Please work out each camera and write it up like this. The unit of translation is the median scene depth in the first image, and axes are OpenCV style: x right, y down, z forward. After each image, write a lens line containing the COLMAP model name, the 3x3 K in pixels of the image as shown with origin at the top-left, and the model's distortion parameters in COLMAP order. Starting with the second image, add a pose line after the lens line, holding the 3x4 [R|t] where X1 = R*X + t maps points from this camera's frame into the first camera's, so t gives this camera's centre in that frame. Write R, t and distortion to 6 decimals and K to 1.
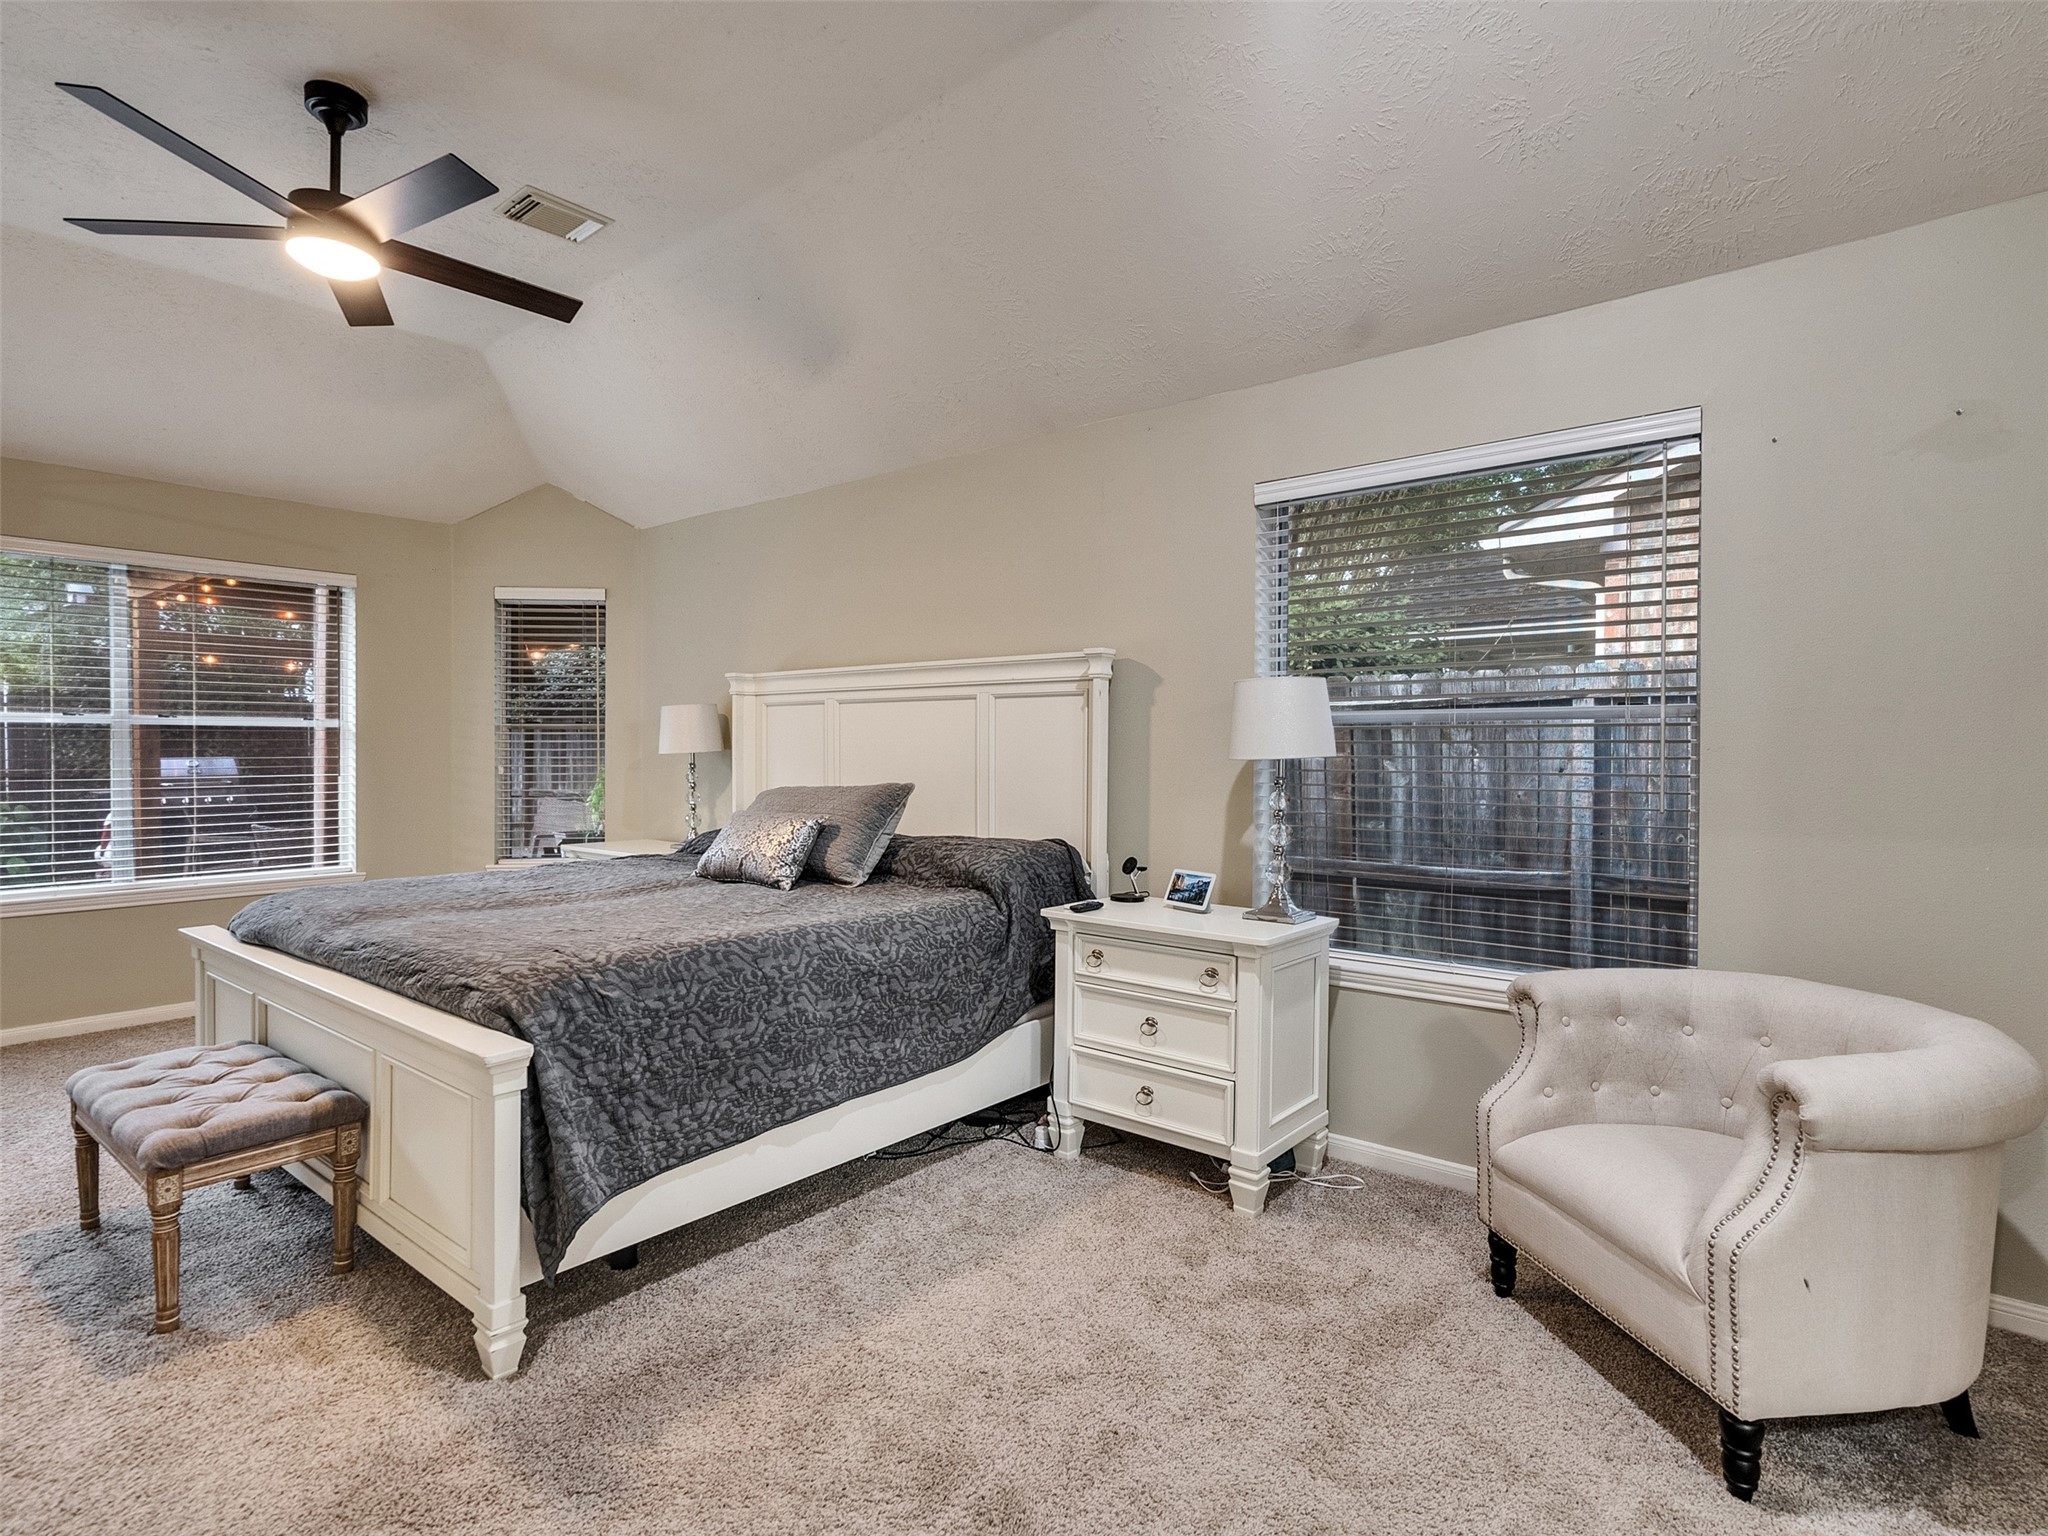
lens RADIAL K [[1062.0, 0, 1025.2], [0, 1062.0, 761.6], [0, 0, 1]] dist [0.002115, 0.003721]
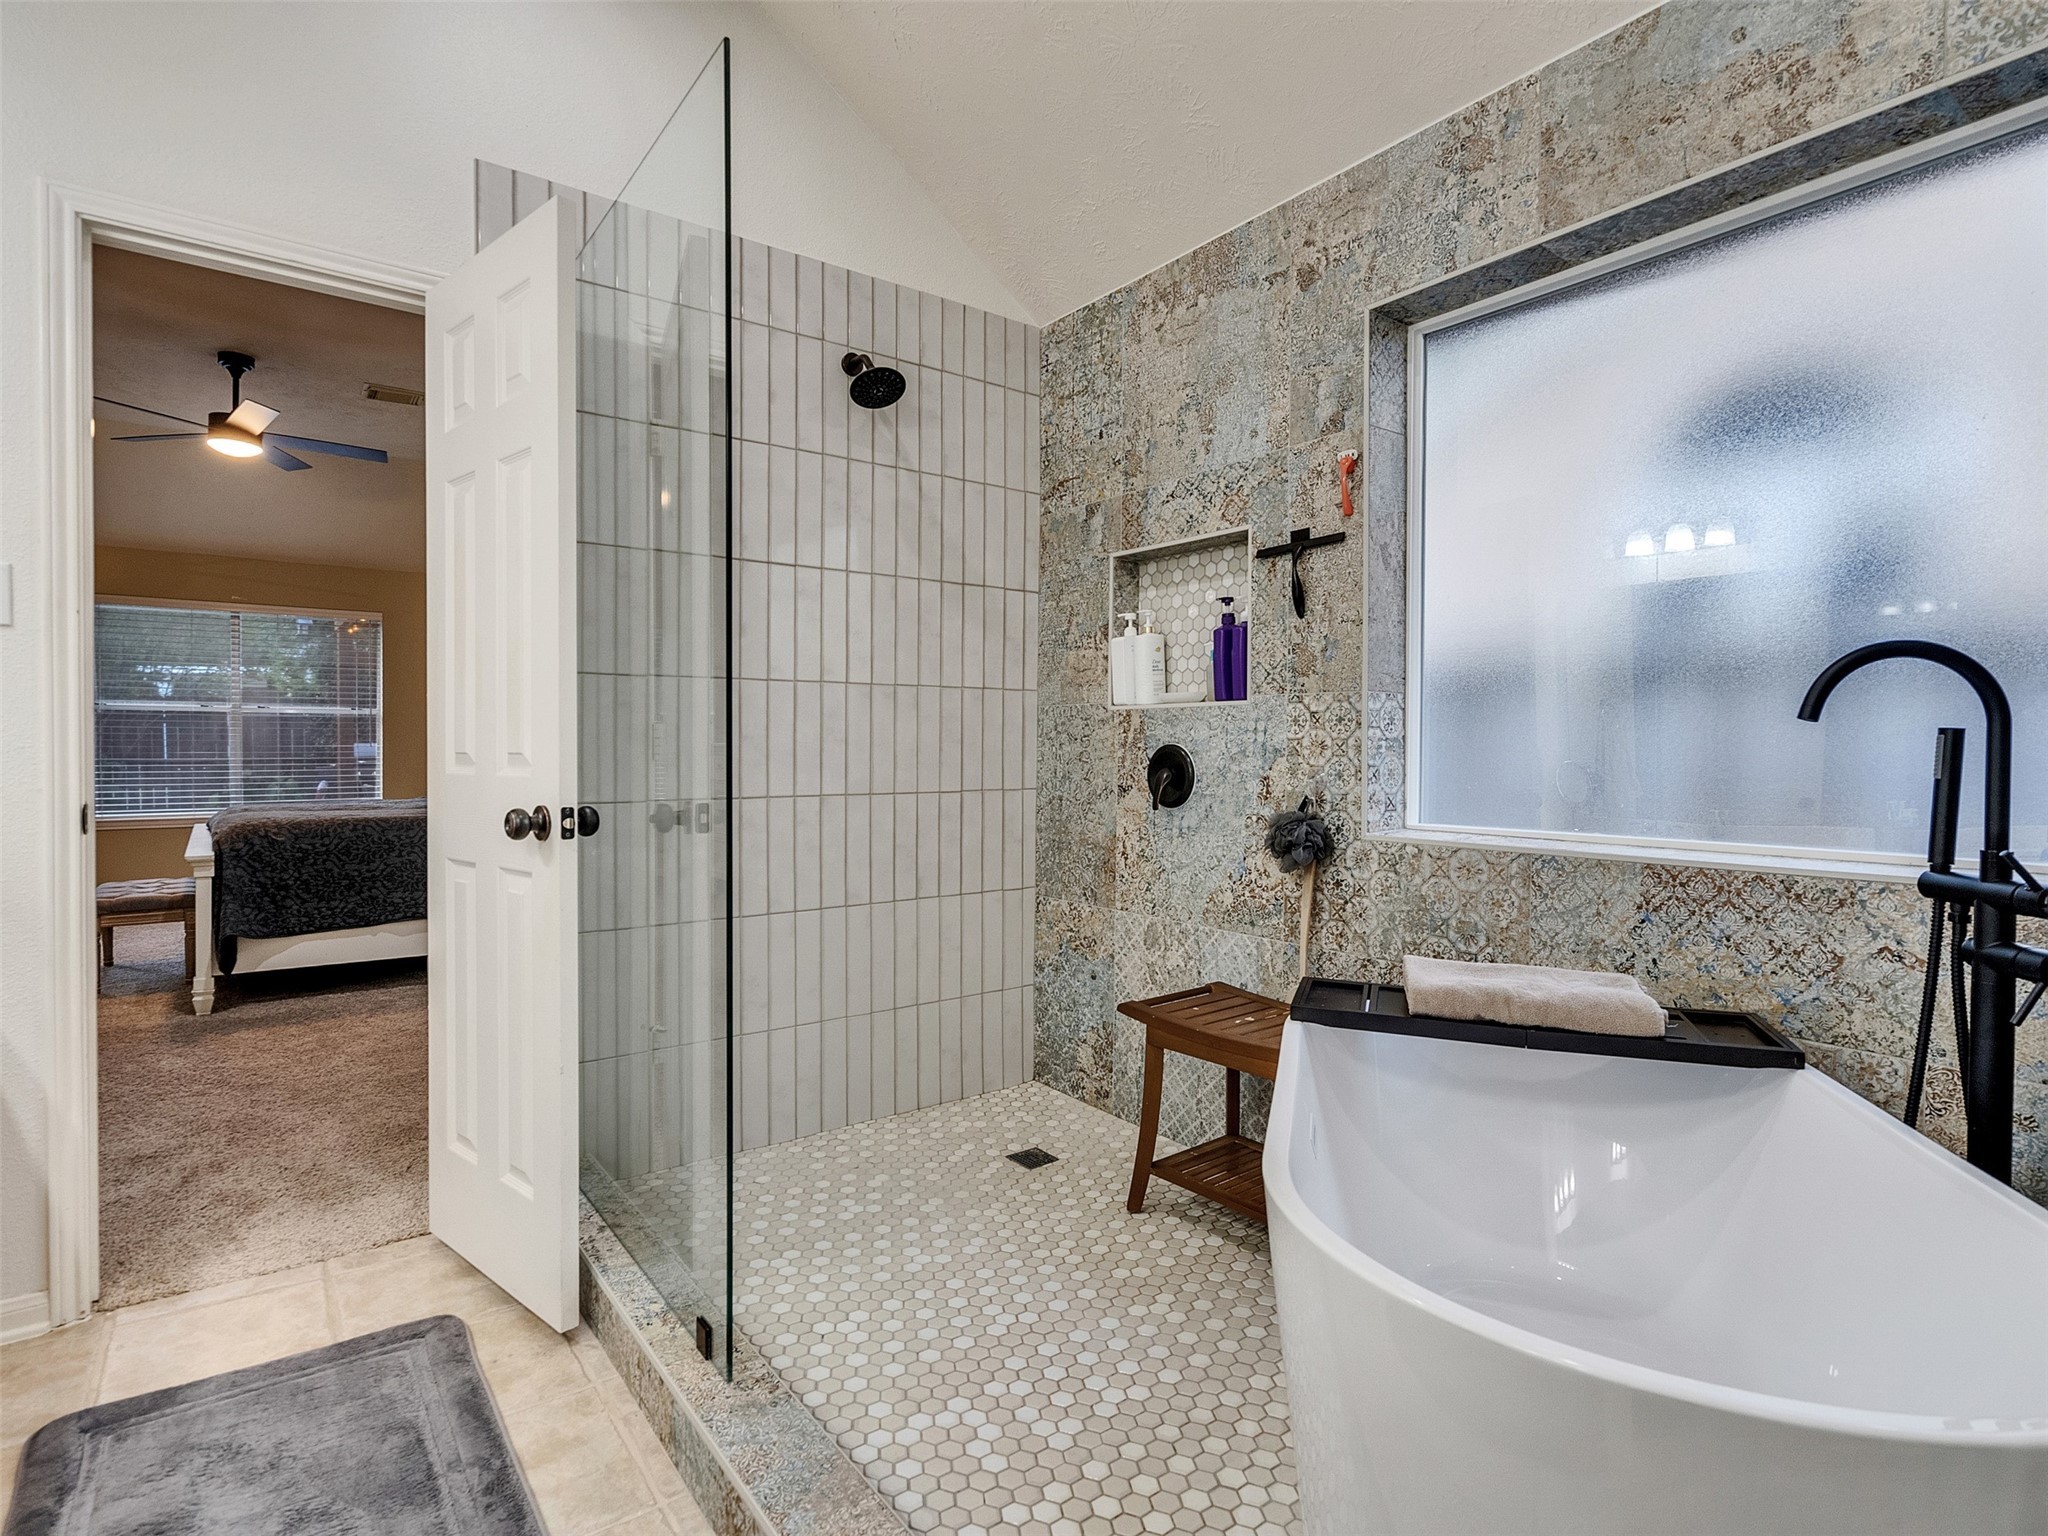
lens RADIAL K [[1062.0, 0, 1005.3], [0, 1062.0, 758.7], [0, 0, 1]] dist [0.002115, 0.003721]
pose [[0.972358, 0.001427, -0.233492, 1.100511], [-0.001655, 0.999998, -0.000780, 0.058660], [0.233490, 0.001145, 0.972358, -0.470176]]
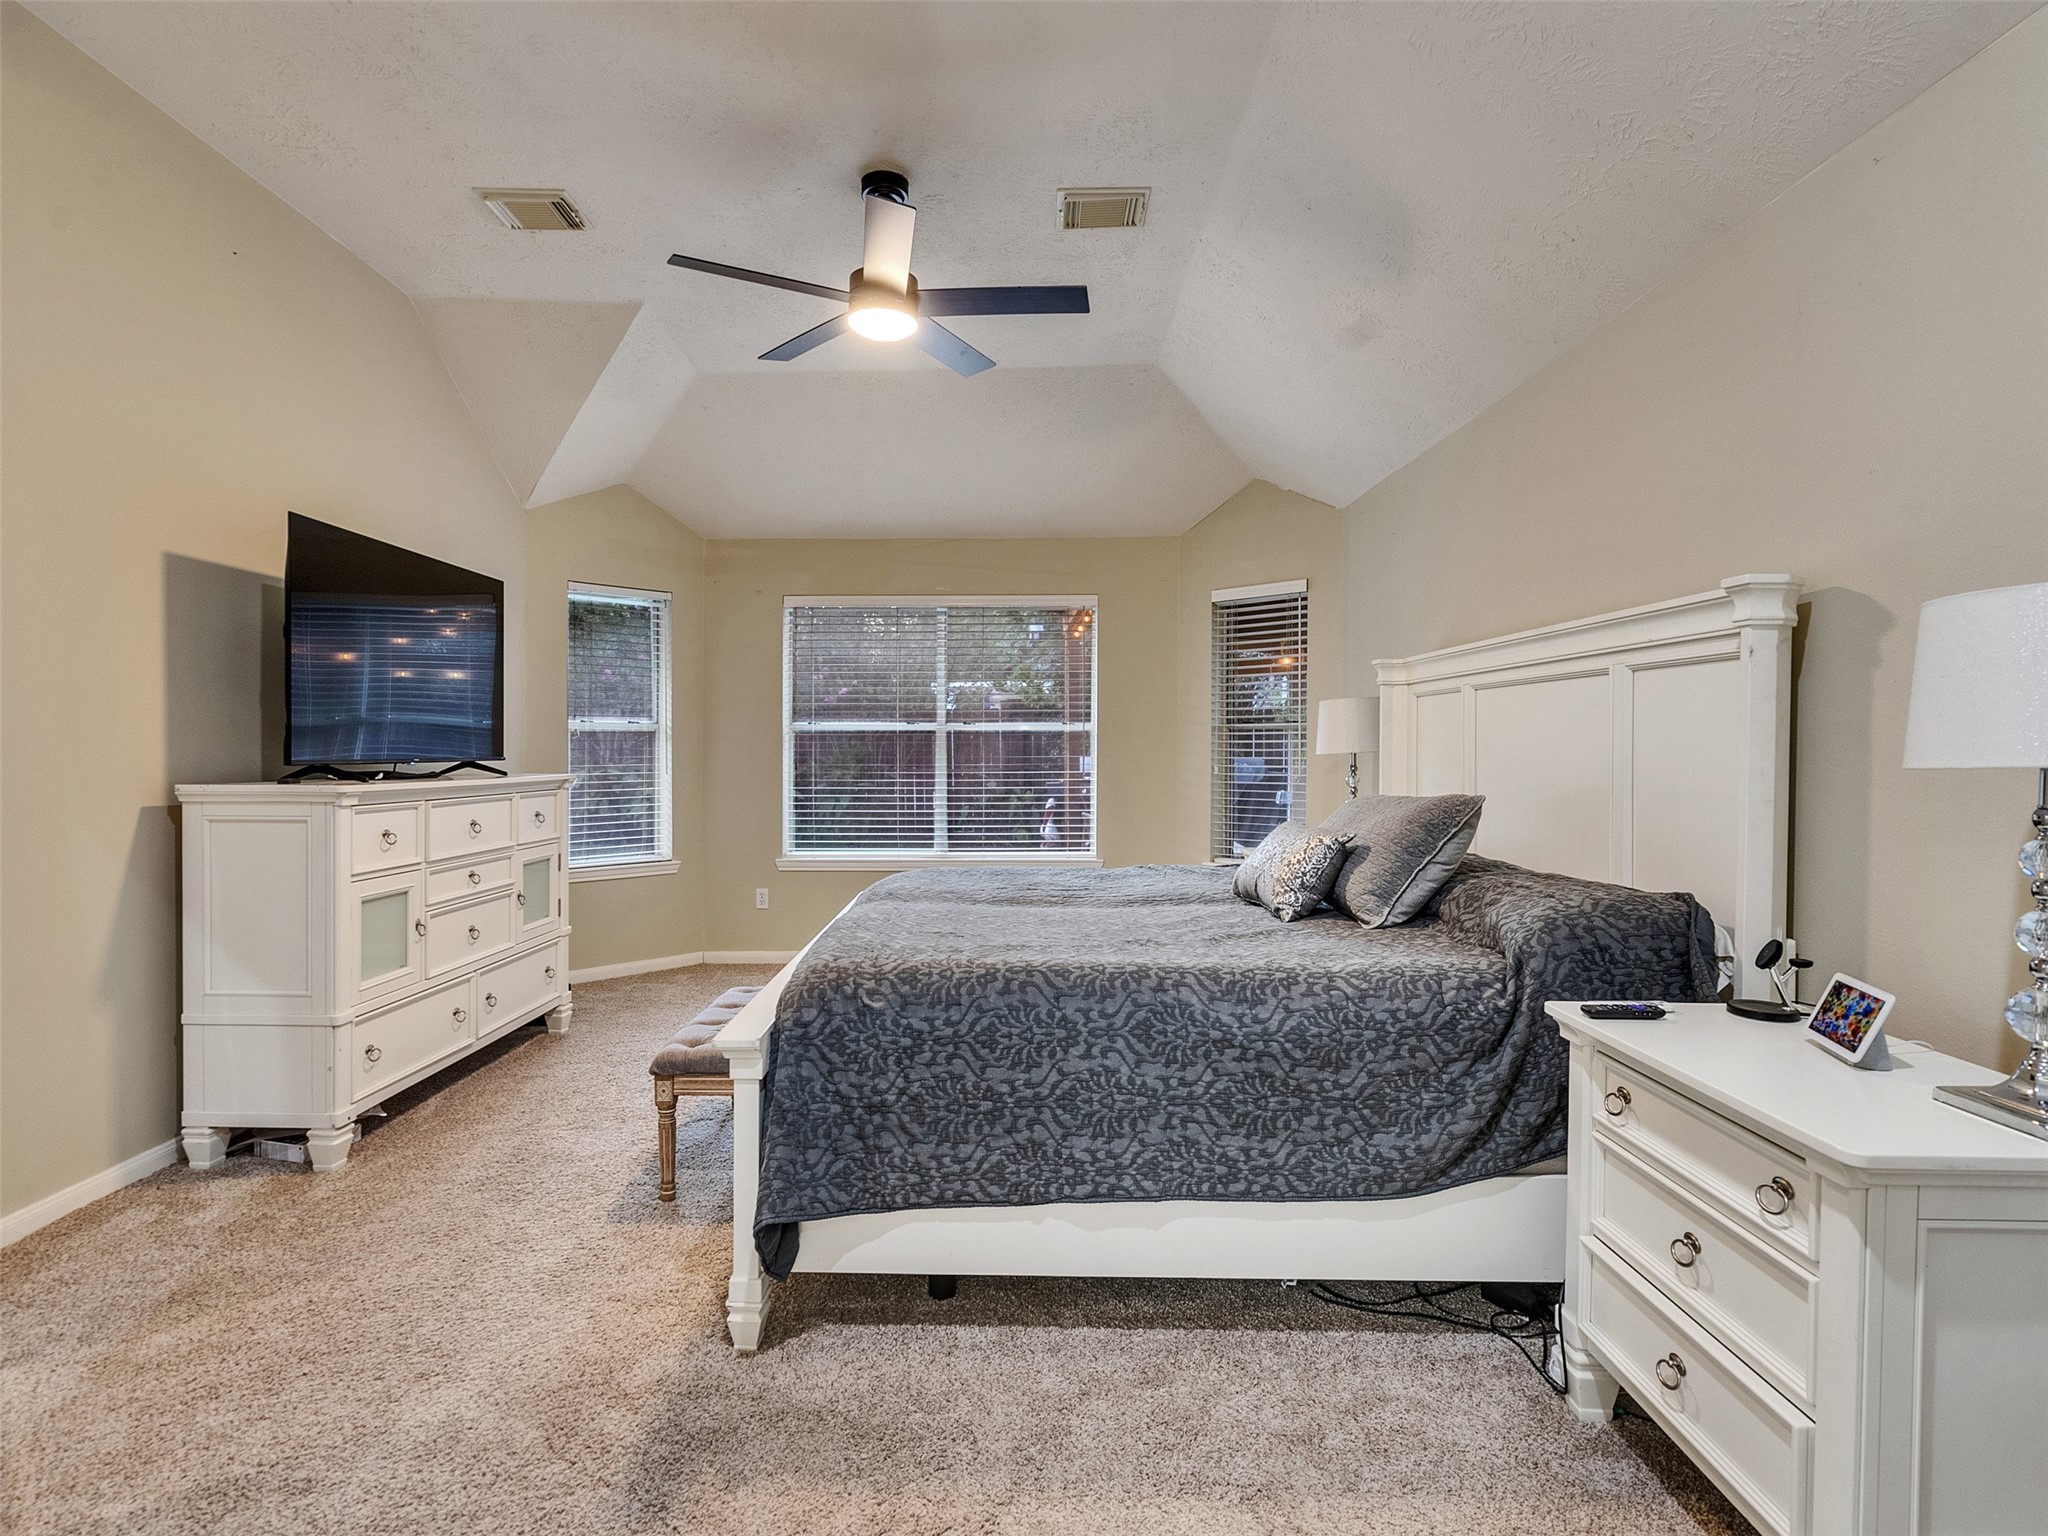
lens RADIAL K [[1062.0, 0, 972.9], [0, 1062.0, 757.8], [0, 0, 1]] dist [0.002115, 0.003721]
pose [[0.621088, 0.005607, -0.783720, 0.339121], [-0.008228, 0.999966, 0.000633, -0.004169], [0.783697, 0.006055, 0.621113, 0.384830]]
